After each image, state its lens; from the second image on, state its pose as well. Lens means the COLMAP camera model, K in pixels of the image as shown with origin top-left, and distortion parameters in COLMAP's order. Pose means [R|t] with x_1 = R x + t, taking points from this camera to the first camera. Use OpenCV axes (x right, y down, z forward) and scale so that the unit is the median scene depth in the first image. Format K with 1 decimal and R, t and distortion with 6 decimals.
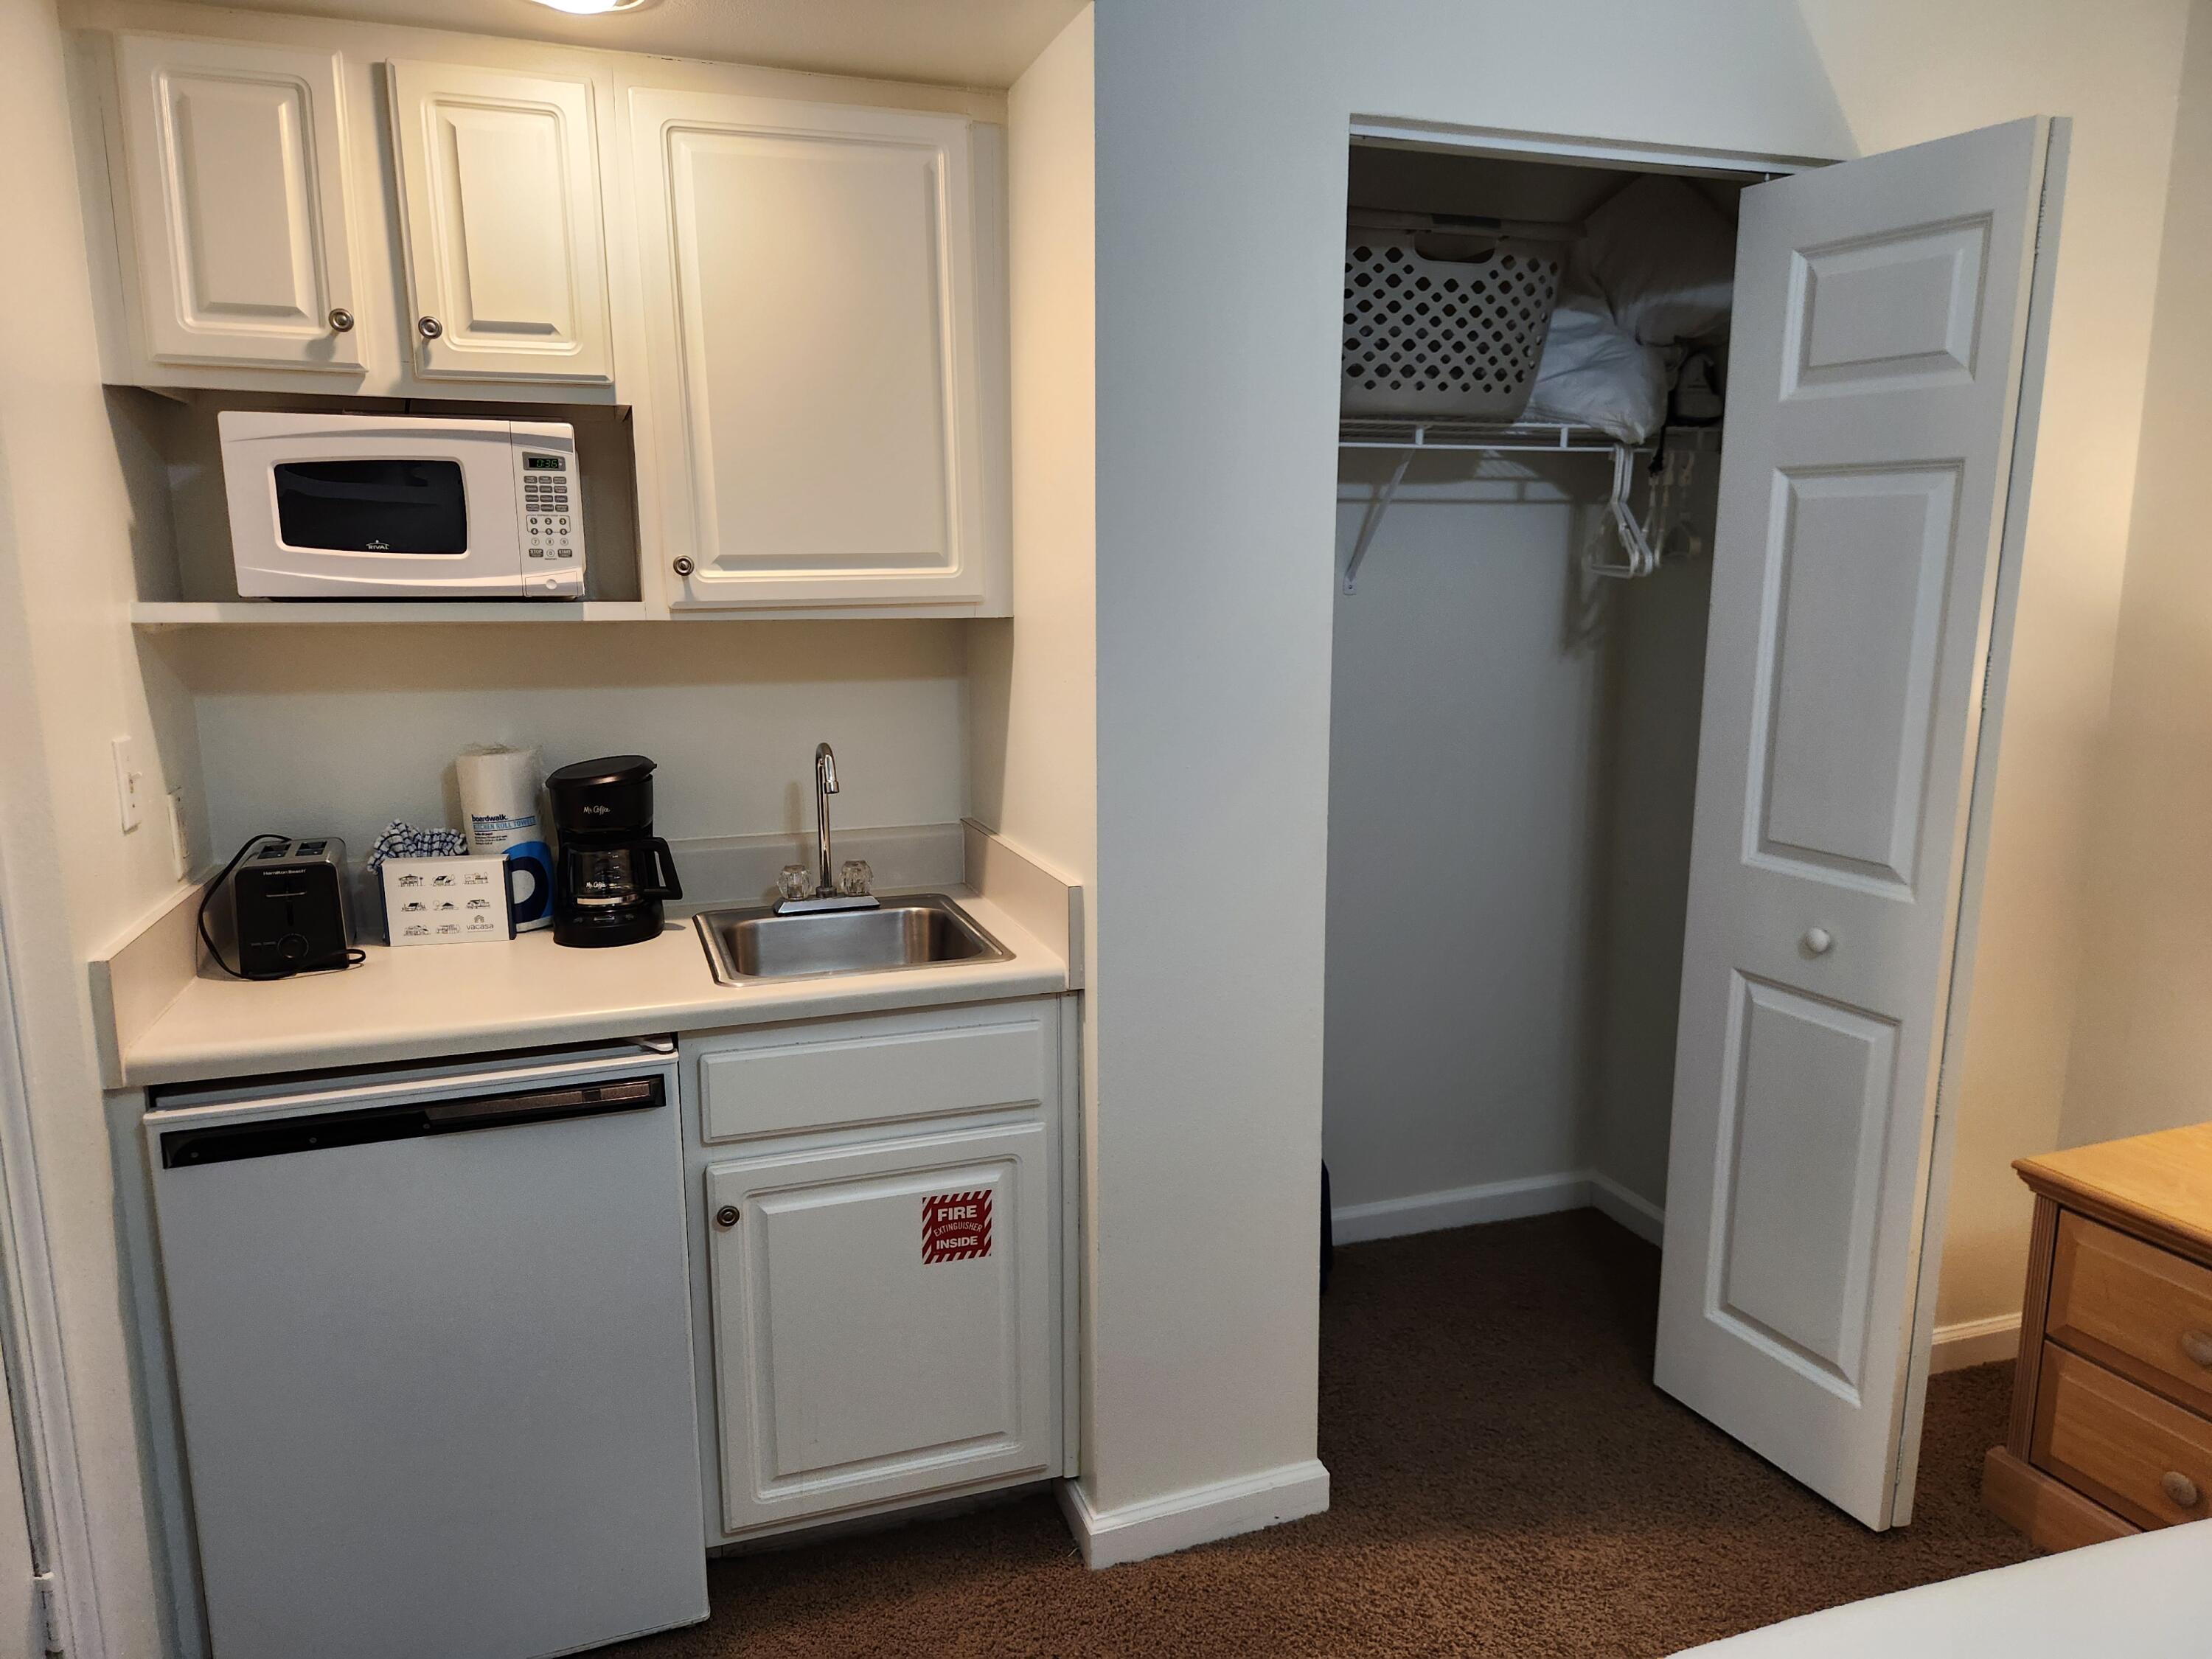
lens RADIAL K [[1562.8, 0, 1106.0], [0, 1562.8, 829.5], [0, 0, 1]] dist [0.102326, -0.081691]
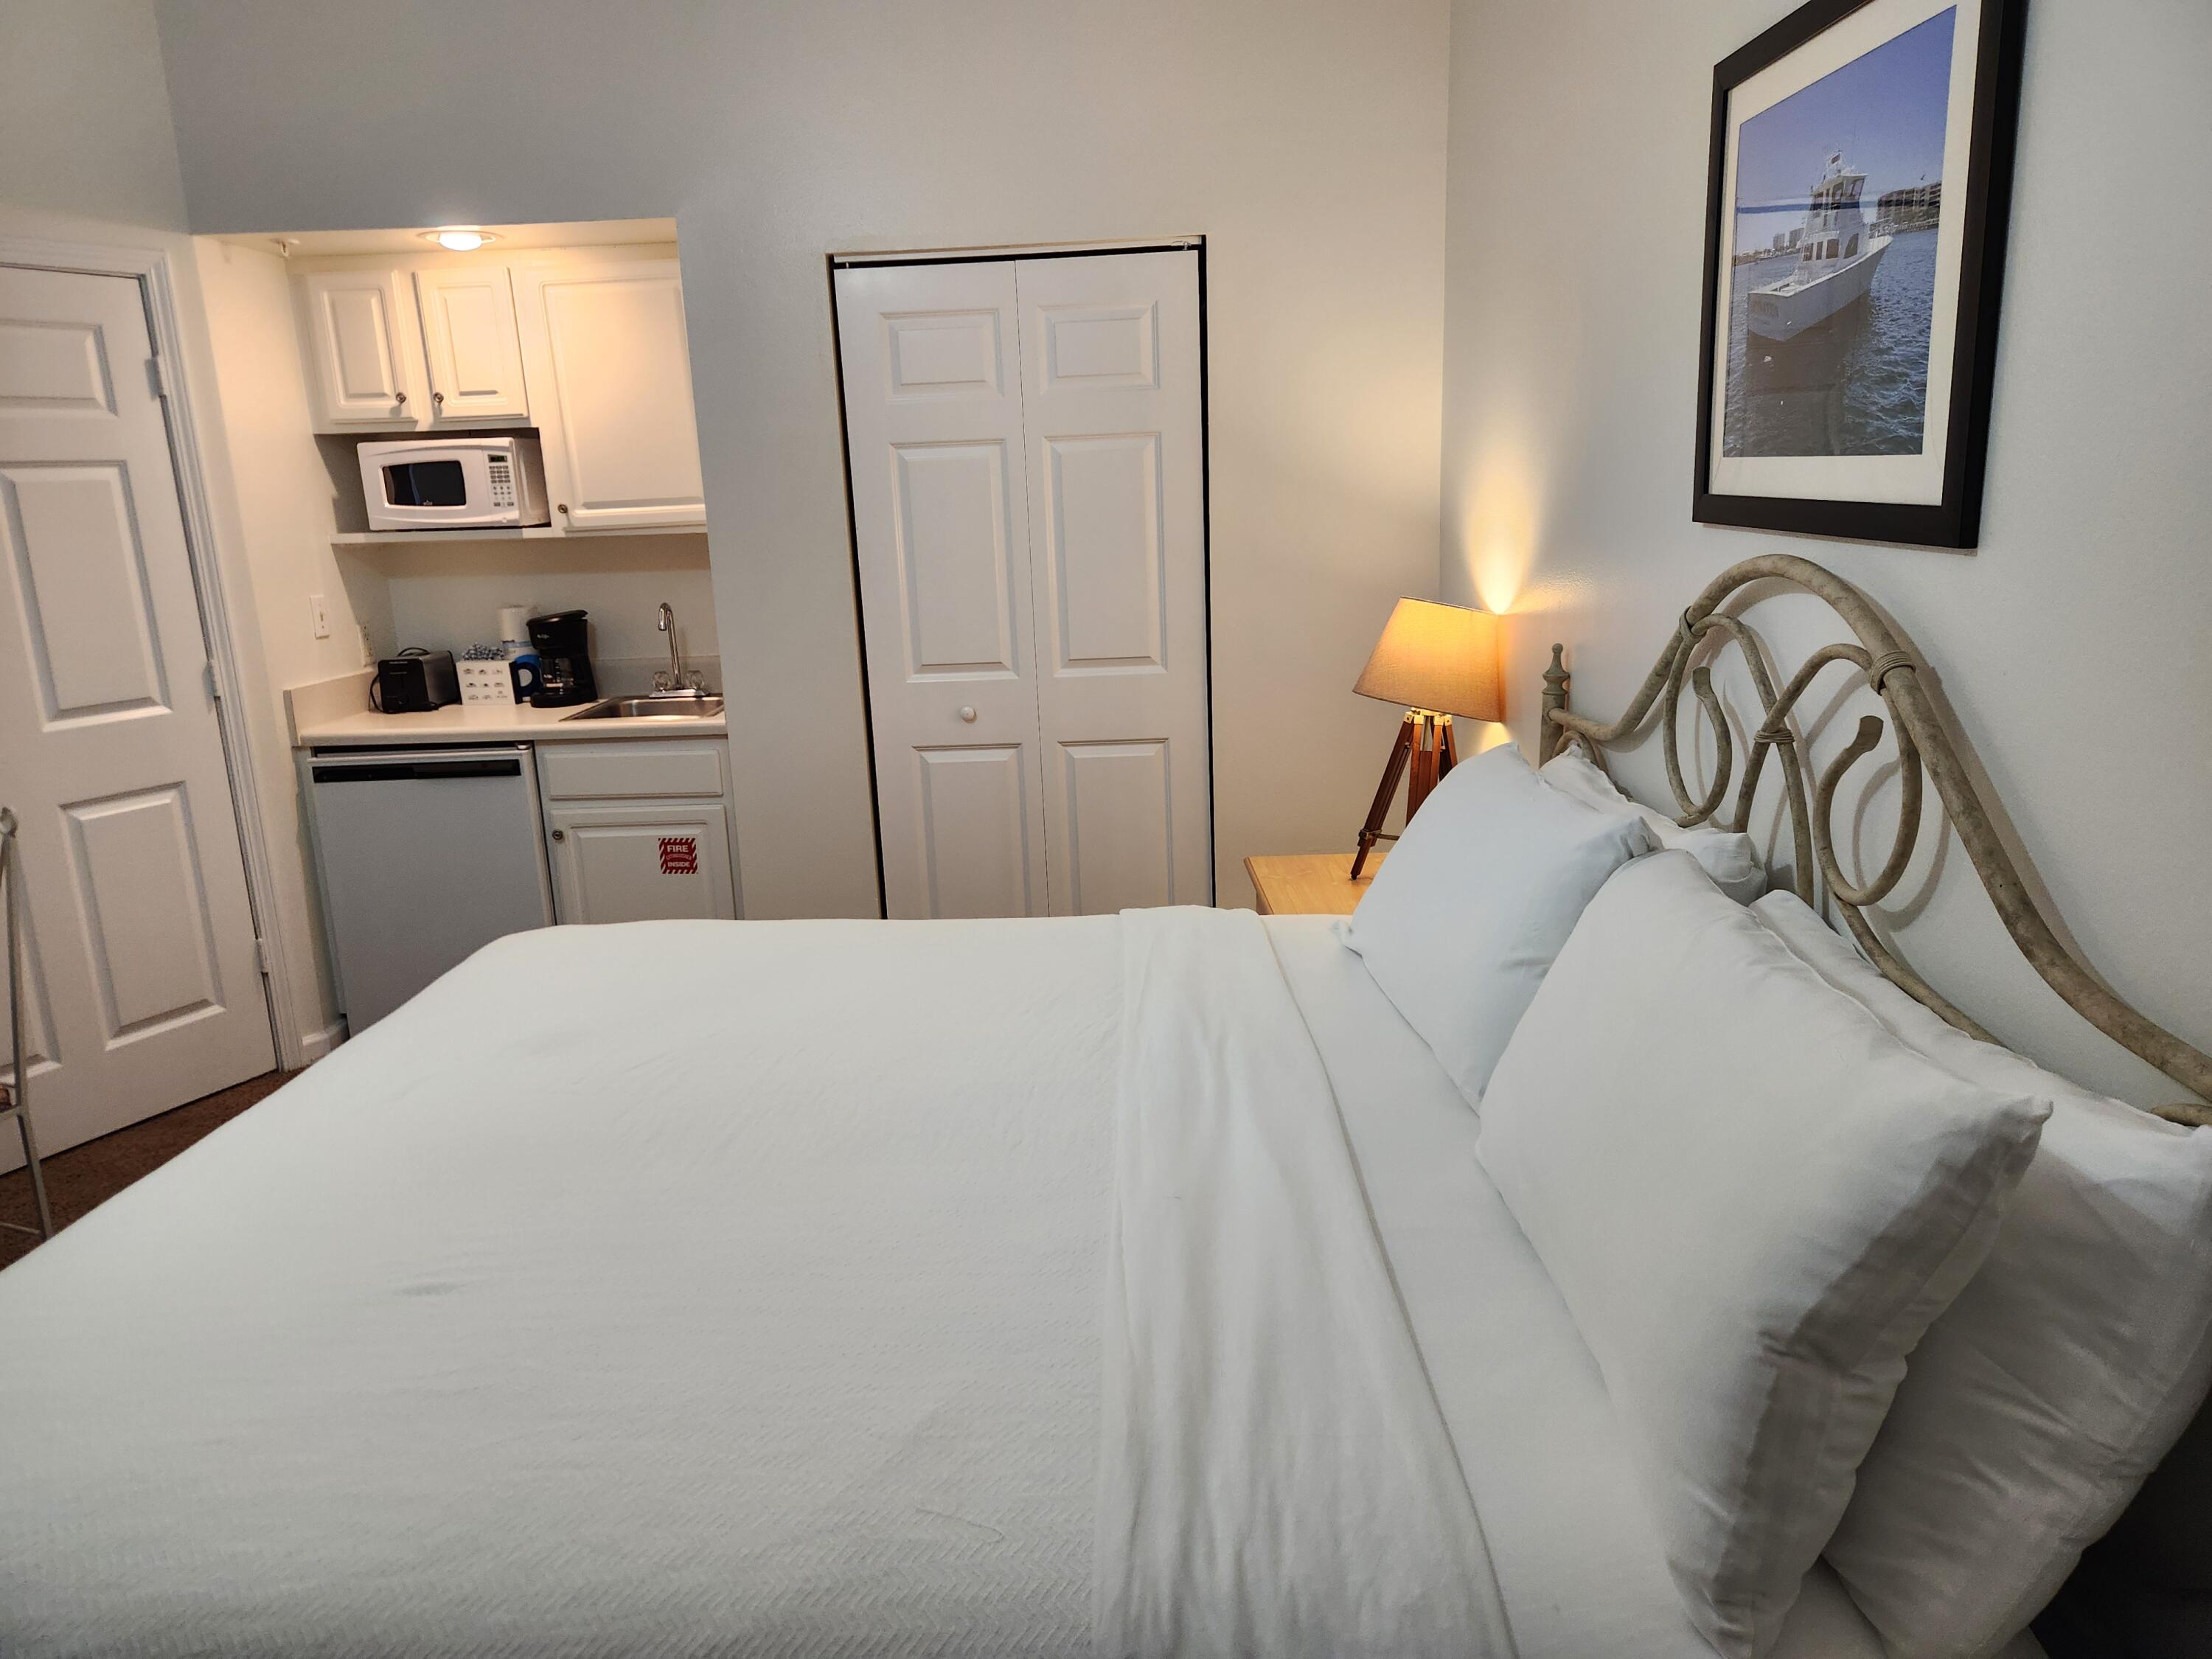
lens RADIAL K [[1562.8, 0, 1106.0], [0, 1562.8, 829.5], [0, 0, 1]] dist [0.102326, -0.081691]
pose [[0.920543, 0.047685, -0.387719, 1.157010], [-0.028086, 0.998032, 0.056063, 0.102363], [0.389630, -0.040719, 0.920071, -0.569089]]
